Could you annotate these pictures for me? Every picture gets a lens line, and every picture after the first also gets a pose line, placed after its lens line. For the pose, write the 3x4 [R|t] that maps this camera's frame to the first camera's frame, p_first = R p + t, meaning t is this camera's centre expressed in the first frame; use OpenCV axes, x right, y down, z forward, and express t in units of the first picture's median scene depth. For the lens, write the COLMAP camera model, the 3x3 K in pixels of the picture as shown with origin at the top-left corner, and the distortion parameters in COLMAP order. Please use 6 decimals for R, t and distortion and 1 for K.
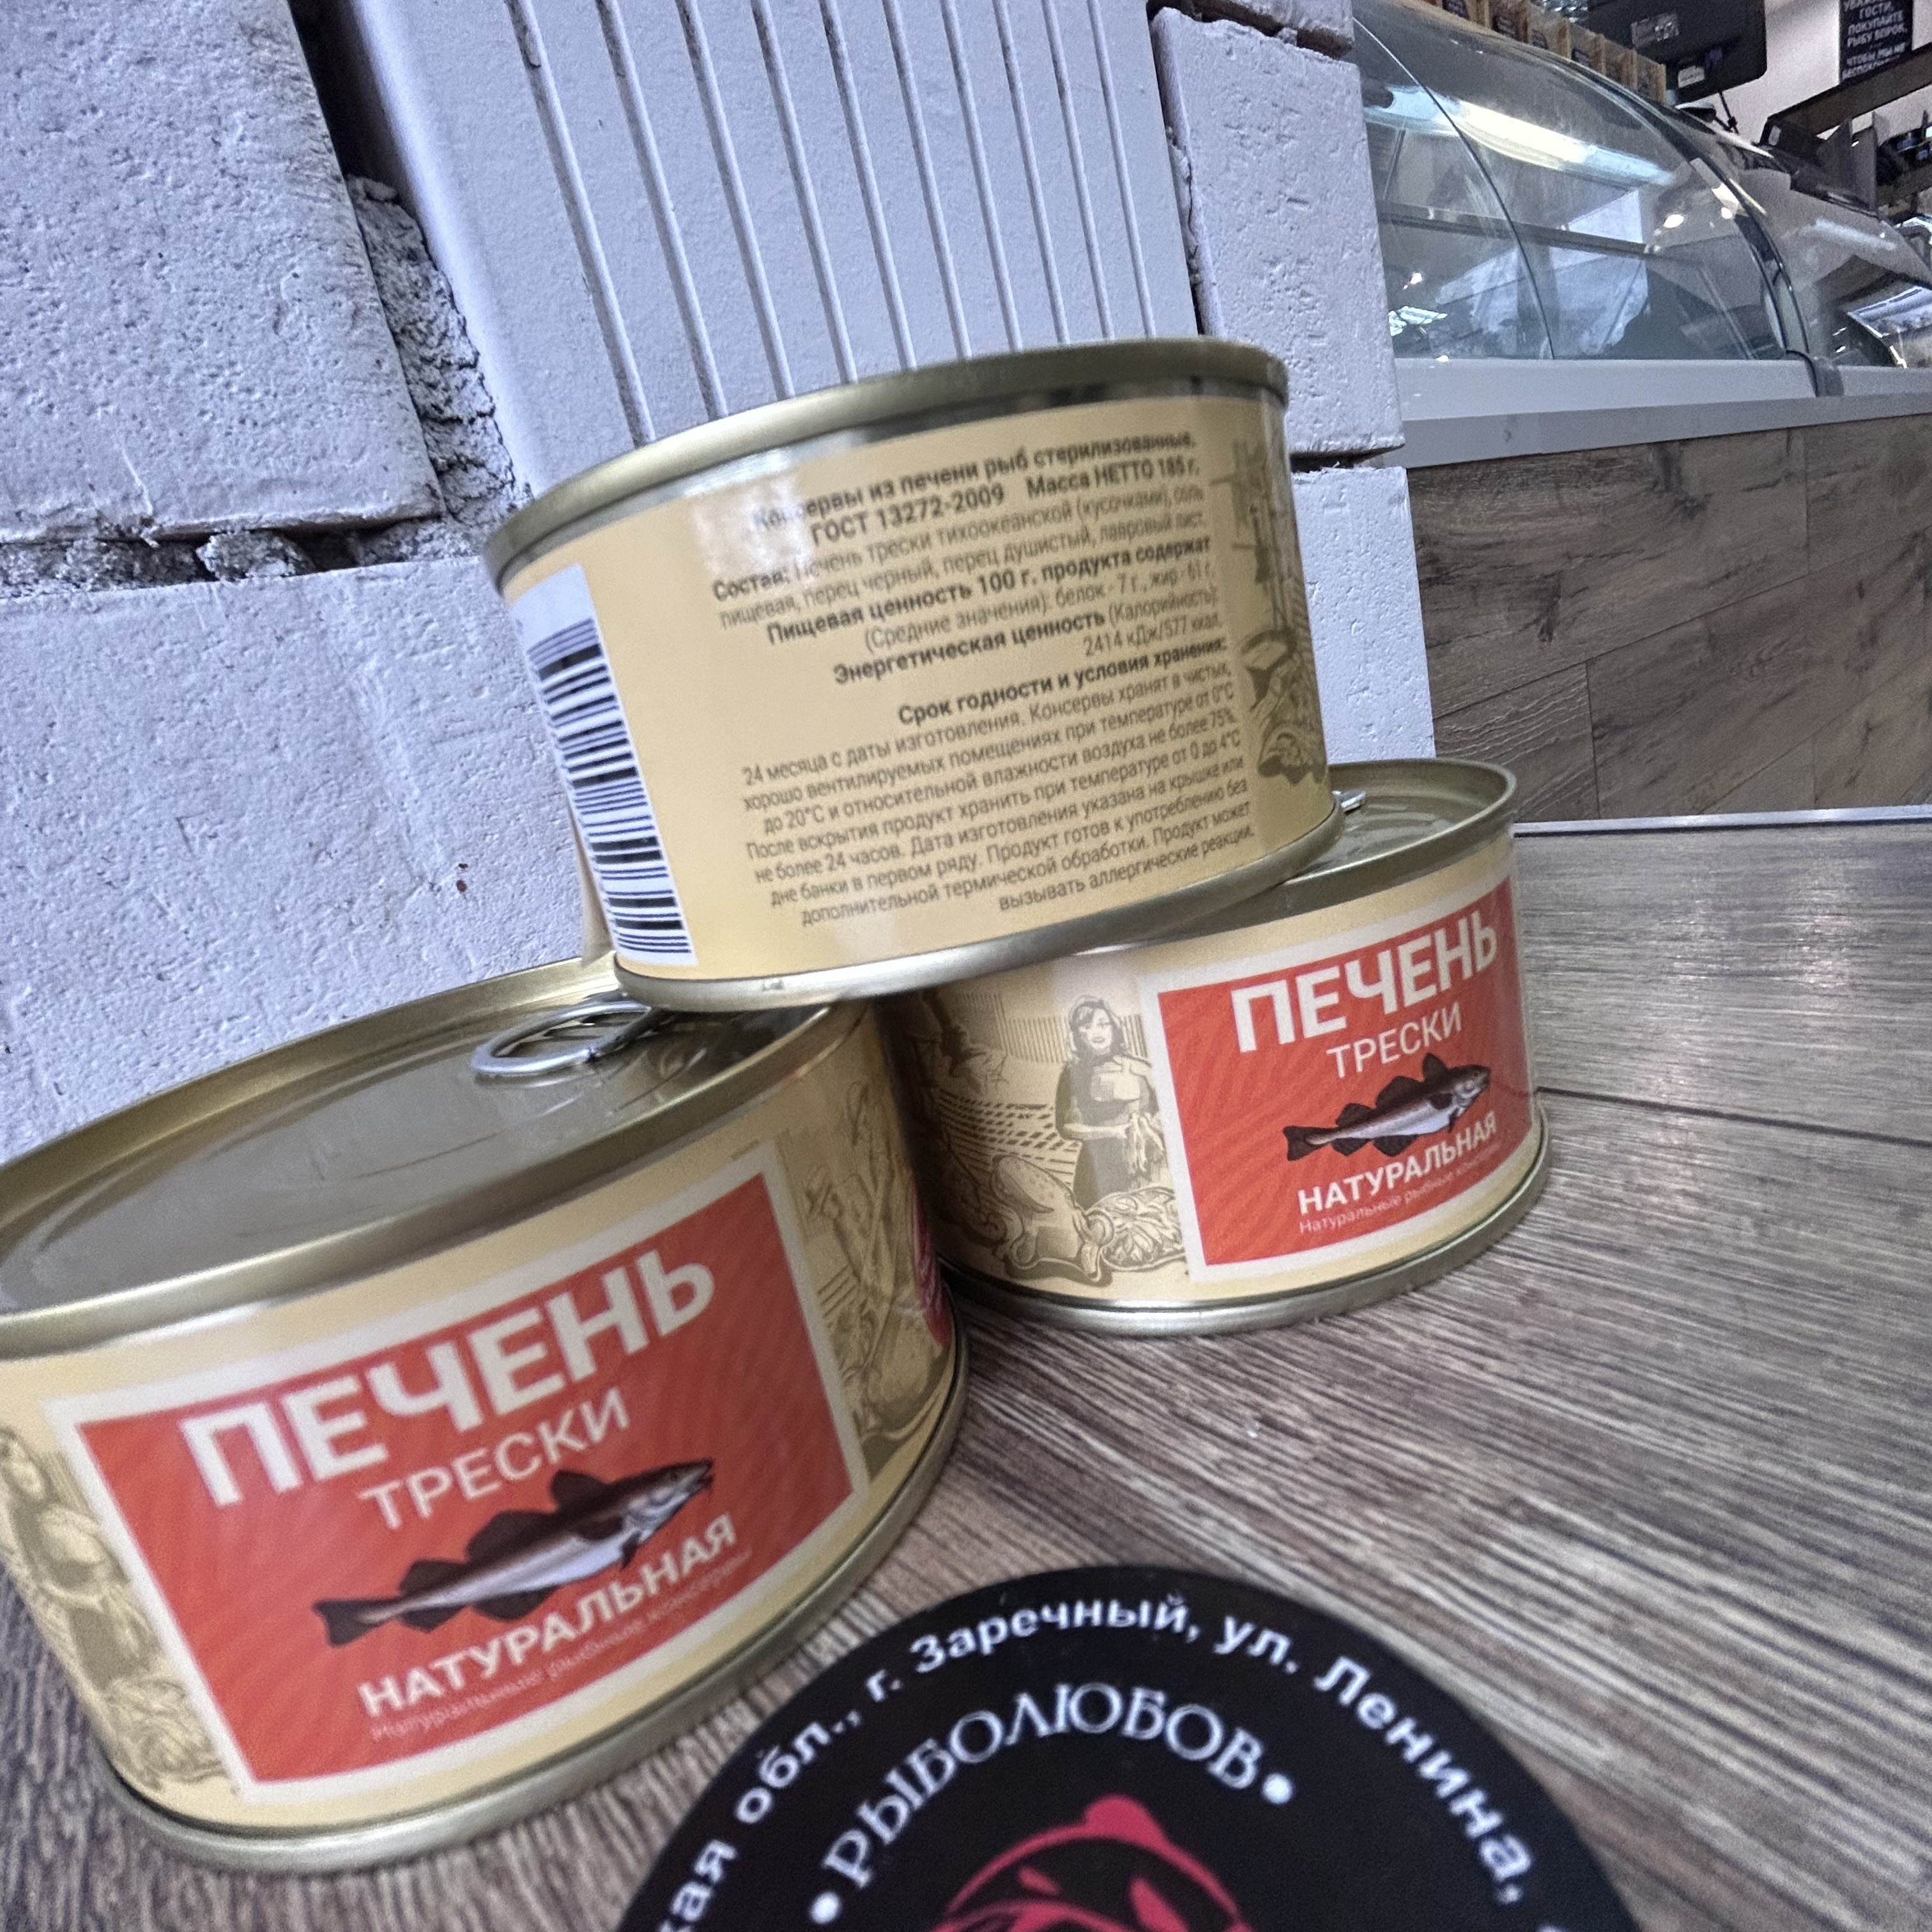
lens RADIAL K [[1074.1, 0, 967.3], [0, 1074.1, 966.9], [0, 0, 1]] dist [-0.002238, 0.011165]
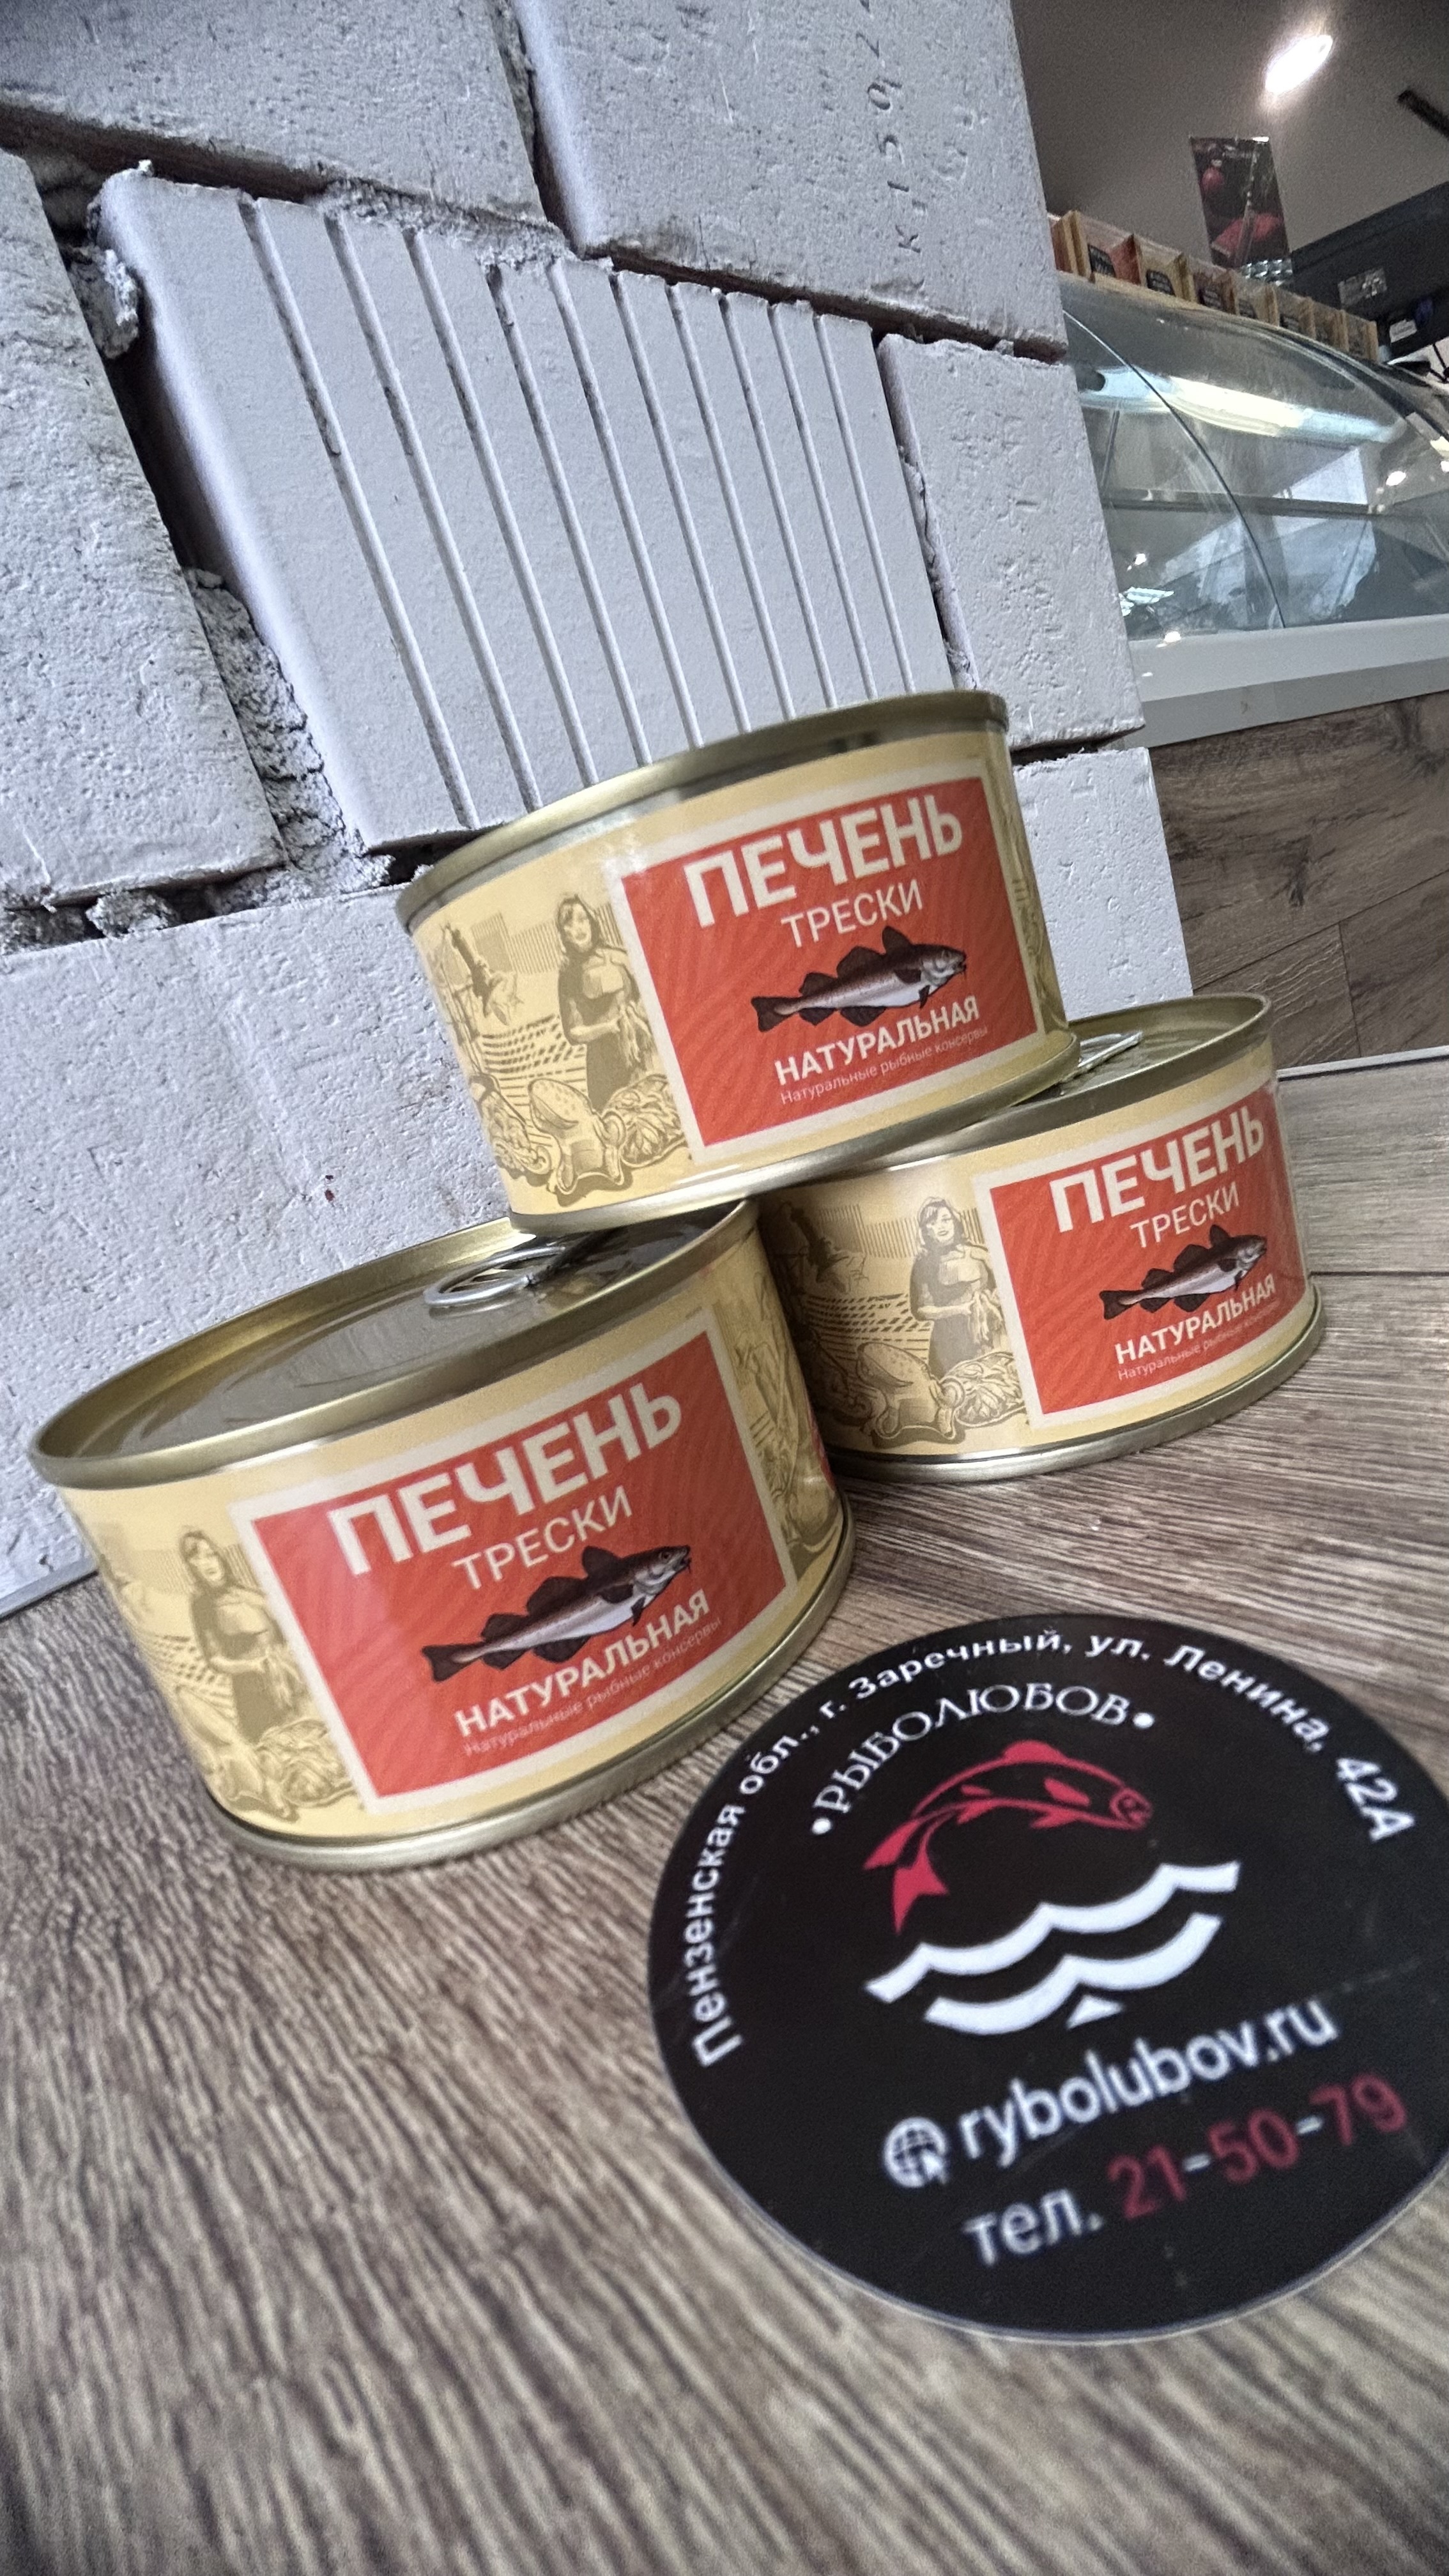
lens RADIAL K [[1074.0, 0, 724.5], [0, 1074.0, 1288.0], [0, 0, 1]] dist [-0.001598, 0.010475]
pose [[0.996890, -0.077092, -0.016316, -0.105782], [0.077147, 0.997016, 0.002754, 0.101661], [0.016055, -0.004004, 0.999863, -0.220289]]
